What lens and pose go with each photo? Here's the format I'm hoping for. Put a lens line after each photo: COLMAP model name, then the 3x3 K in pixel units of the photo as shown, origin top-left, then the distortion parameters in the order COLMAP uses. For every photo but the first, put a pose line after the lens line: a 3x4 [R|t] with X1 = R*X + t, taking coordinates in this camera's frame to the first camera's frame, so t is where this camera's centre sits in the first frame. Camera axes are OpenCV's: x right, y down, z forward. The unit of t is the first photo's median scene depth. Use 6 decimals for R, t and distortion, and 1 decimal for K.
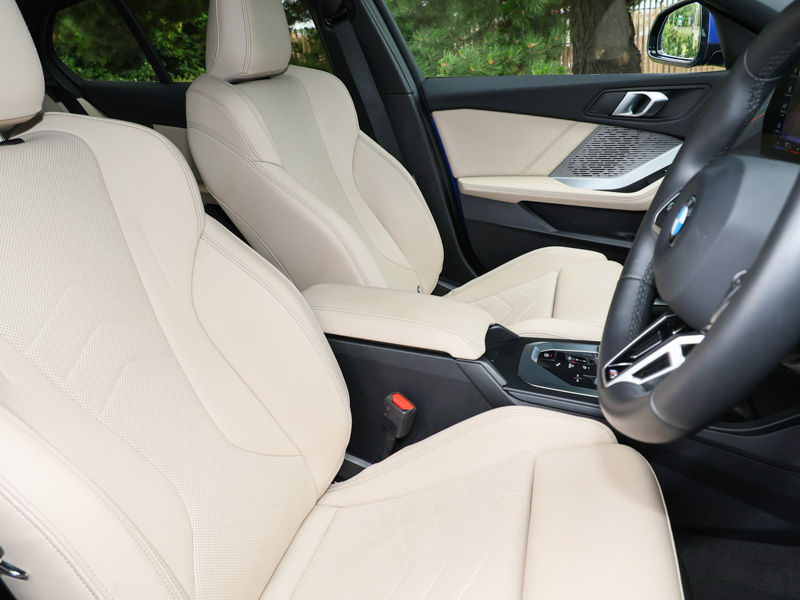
lens RADIAL K [[614.5, 0, 400.0], [0, 614.5, 300.0], [0, 0, 1]] dist [-0.000672, 0.002884]
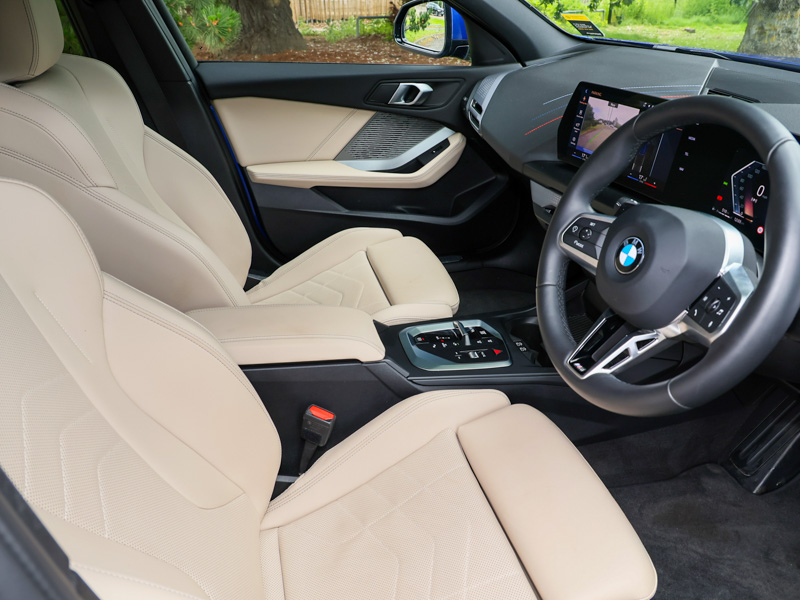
lens RADIAL K [[614.5, 0, 400.0], [0, 614.5, 300.0], [0, 0, 1]] dist [-0.000672, 0.002884]
pose [[0.851577, -0.179079, 0.492694, -0.238145], [0.128625, 0.982491, 0.134787, -0.097659], [-0.508205, -0.051409, 0.859701, 0.020762]]
